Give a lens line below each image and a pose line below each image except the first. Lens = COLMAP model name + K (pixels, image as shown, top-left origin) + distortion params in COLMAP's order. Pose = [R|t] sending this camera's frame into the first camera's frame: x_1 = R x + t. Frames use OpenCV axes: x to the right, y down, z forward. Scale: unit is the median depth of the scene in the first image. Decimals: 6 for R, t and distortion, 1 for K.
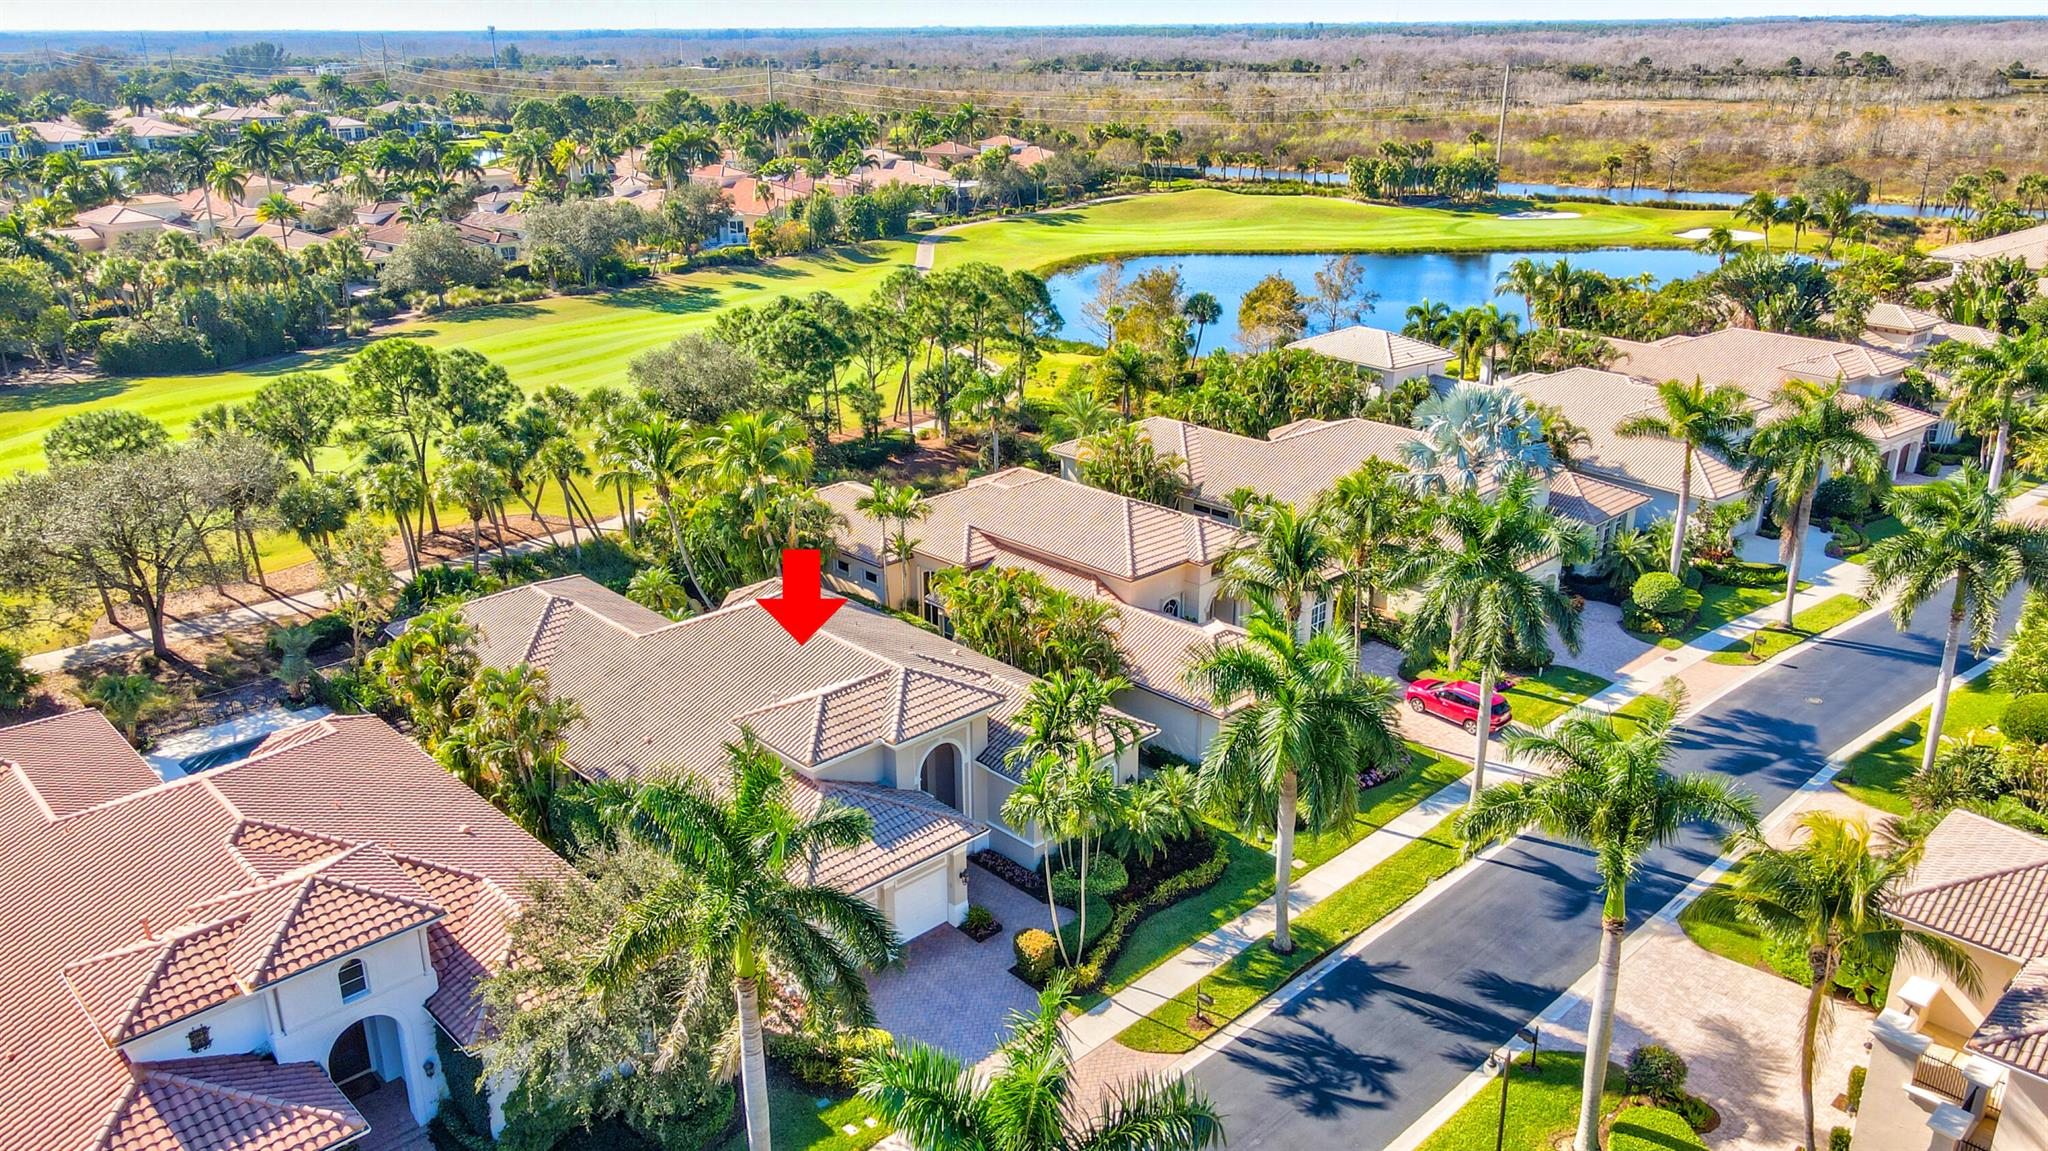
lens RADIAL K [[1516.8, 0, 1016.3], [0, 1516.8, 553.9], [0, 0, 1]] dist [0.017748, 0.009703]
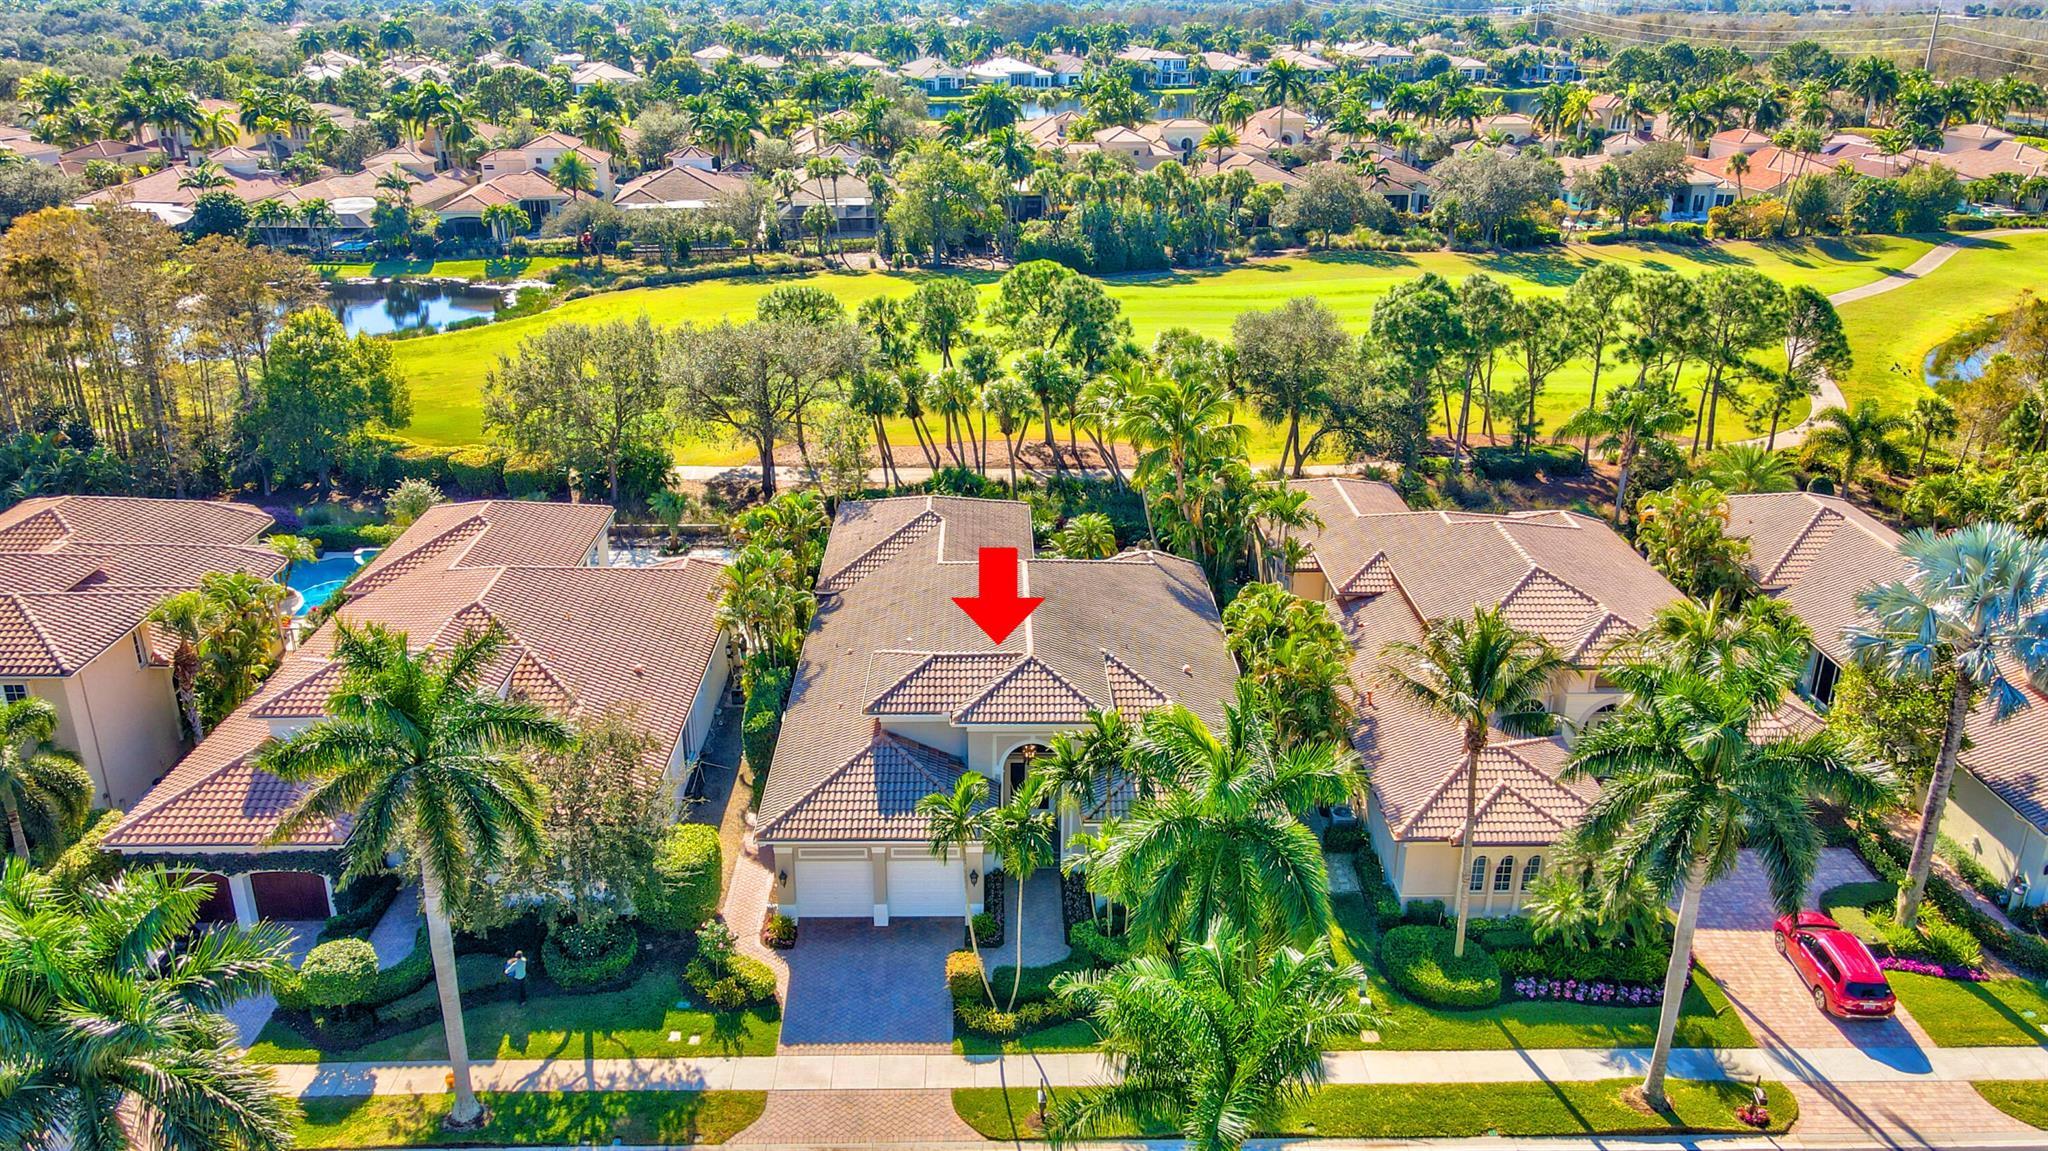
lens RADIAL K [[1523.8, 0, 1011.1], [0, 1523.8, 576.6], [0, 0, 1]] dist [0.025583, 0.001068]
pose [[0.734193, 0.262747, -0.626039, 0.525602], [-0.234557, 0.963467, 0.129285, -0.097937], [0.637137, 0.051922, 0.768999, 0.261143]]
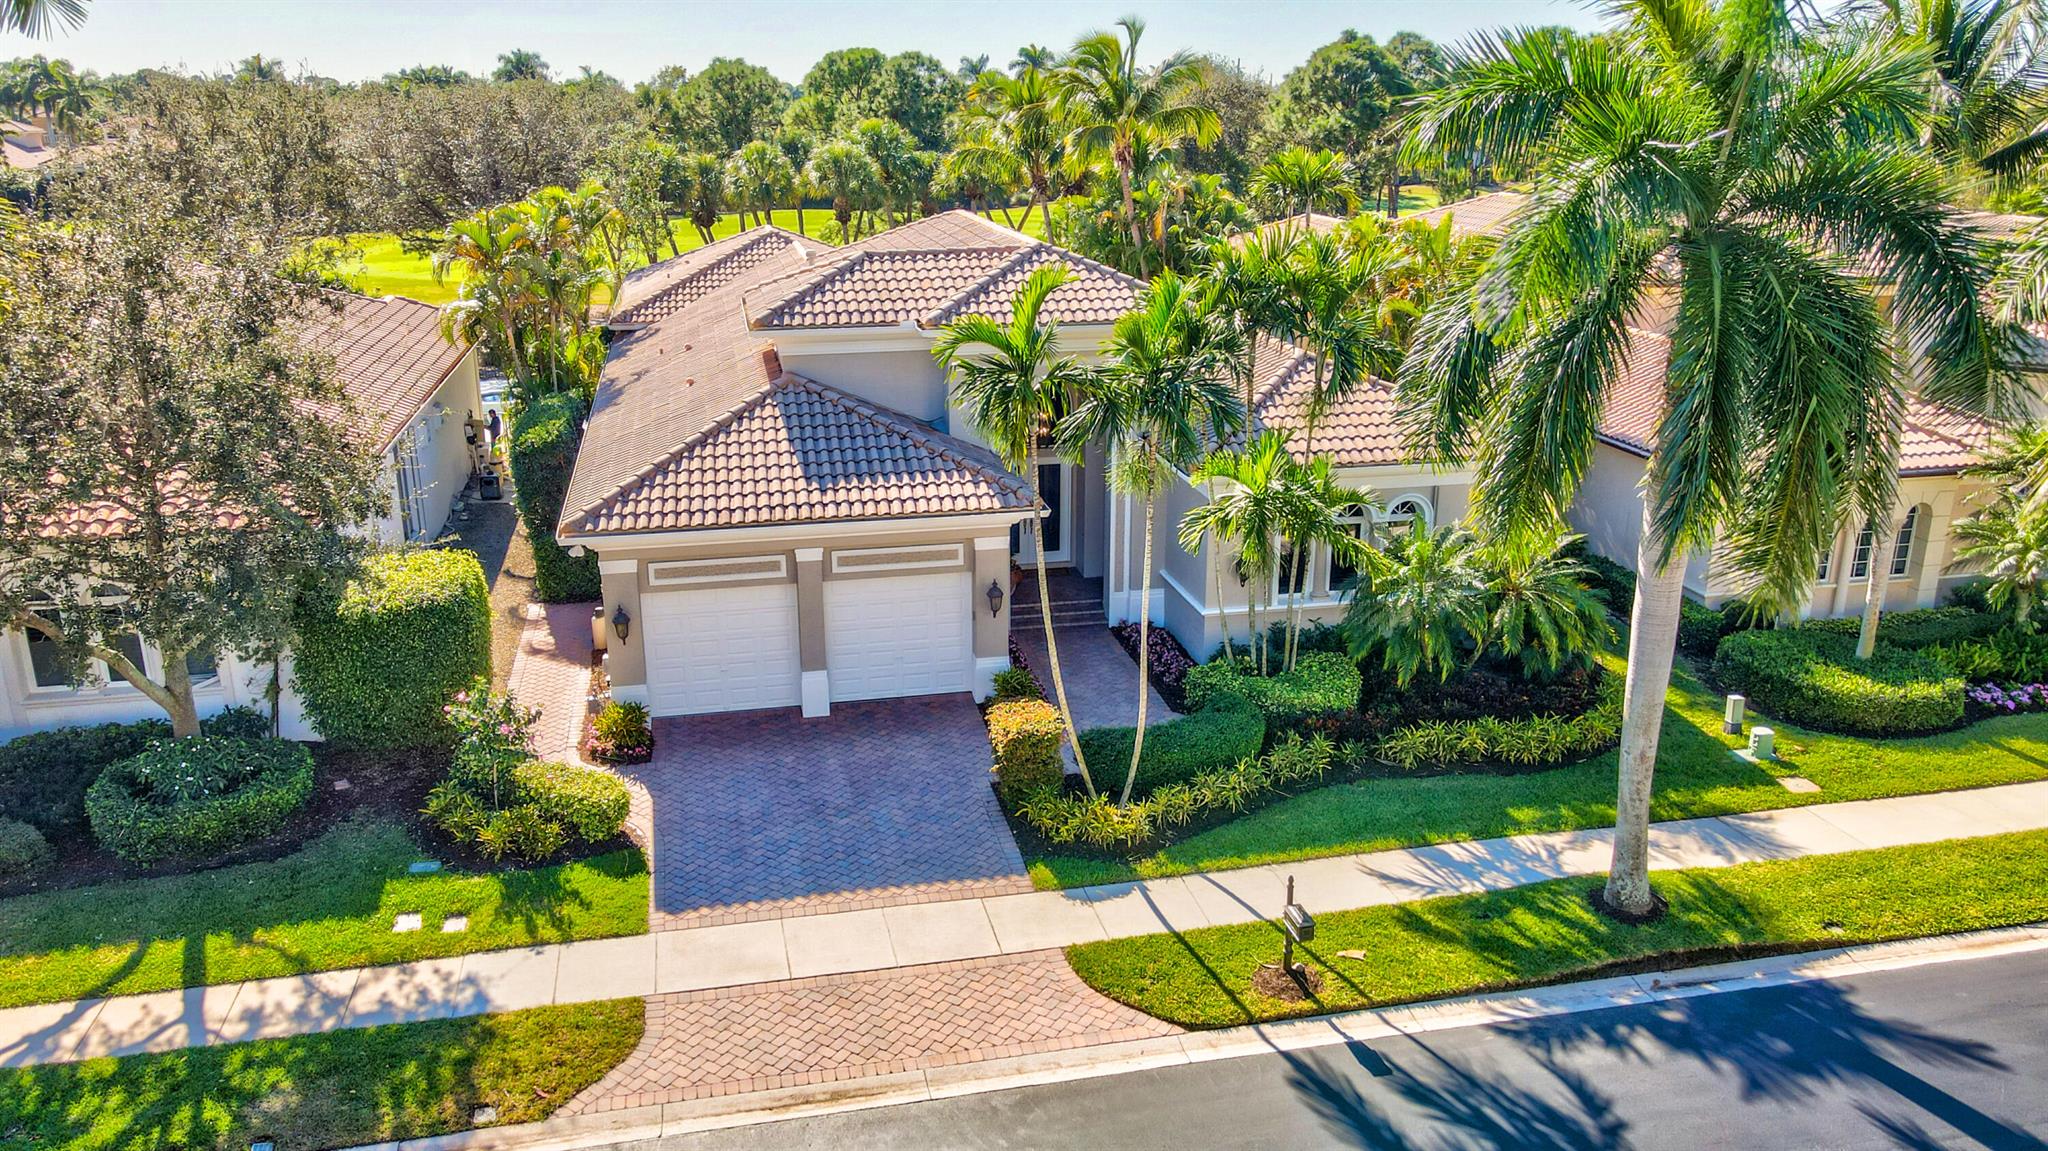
lens RADIAL K [[1516.8, 0, 1016.3], [0, 1516.8, 553.9], [0, 0, 1]] dist [0.017748, 0.009703]
pose [[0.851141, 0.158658, -0.500386, 0.216903], [-0.178266, 0.983943, 0.008755, 0.188688], [0.493740, 0.081750, 0.865758, 0.557432]]
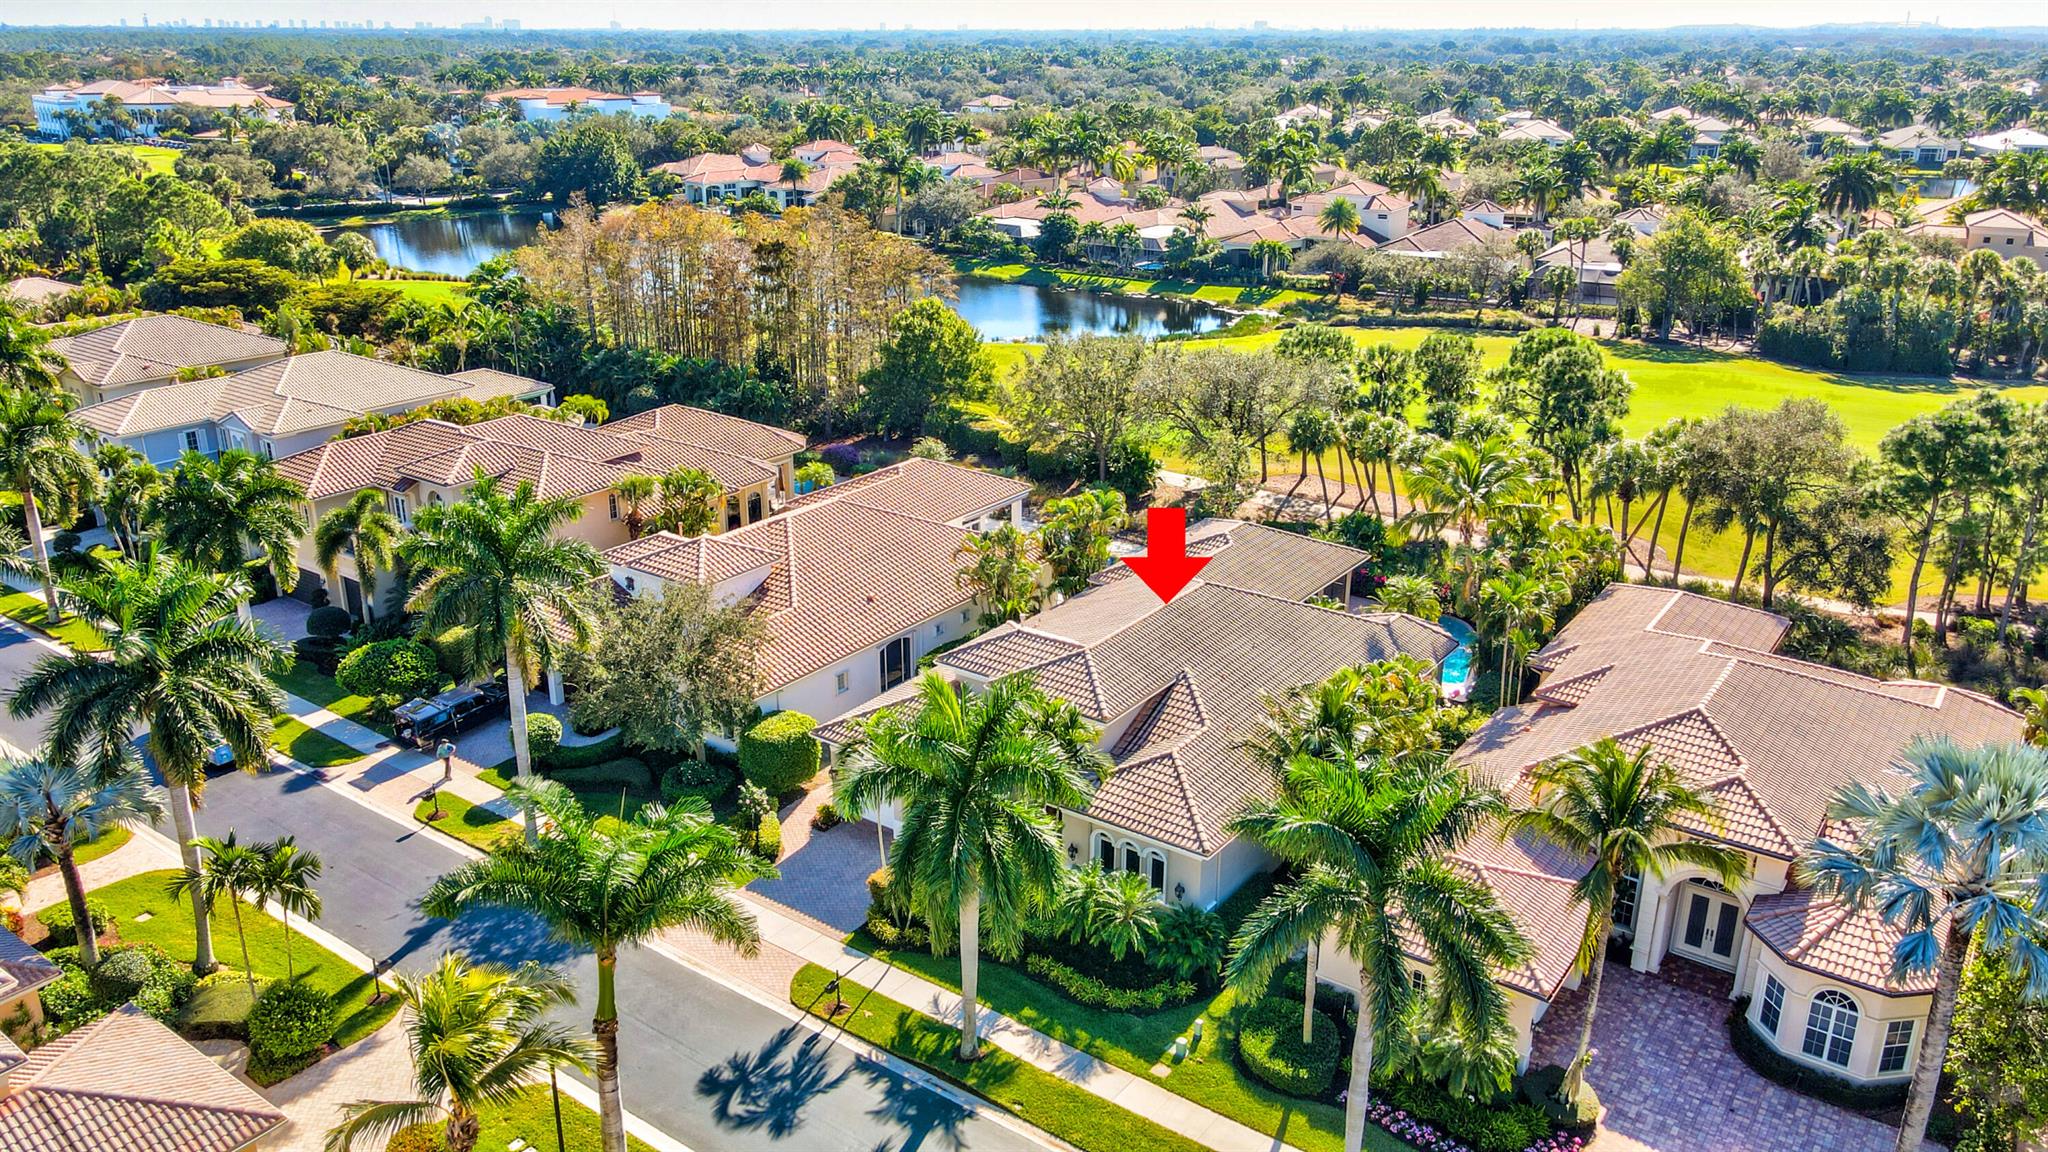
lens RADIAL K [[1516.8, 0, 1016.3], [0, 1516.8, 554.4], [0, 0, 1]] dist [0.017748, 0.009703]
pose [[0.180122, 0.335628, -0.924614, 0.895200], [-0.332096, 0.905544, 0.264011, -0.254479], [0.925888, 0.259506, 0.274569, 0.679539]]
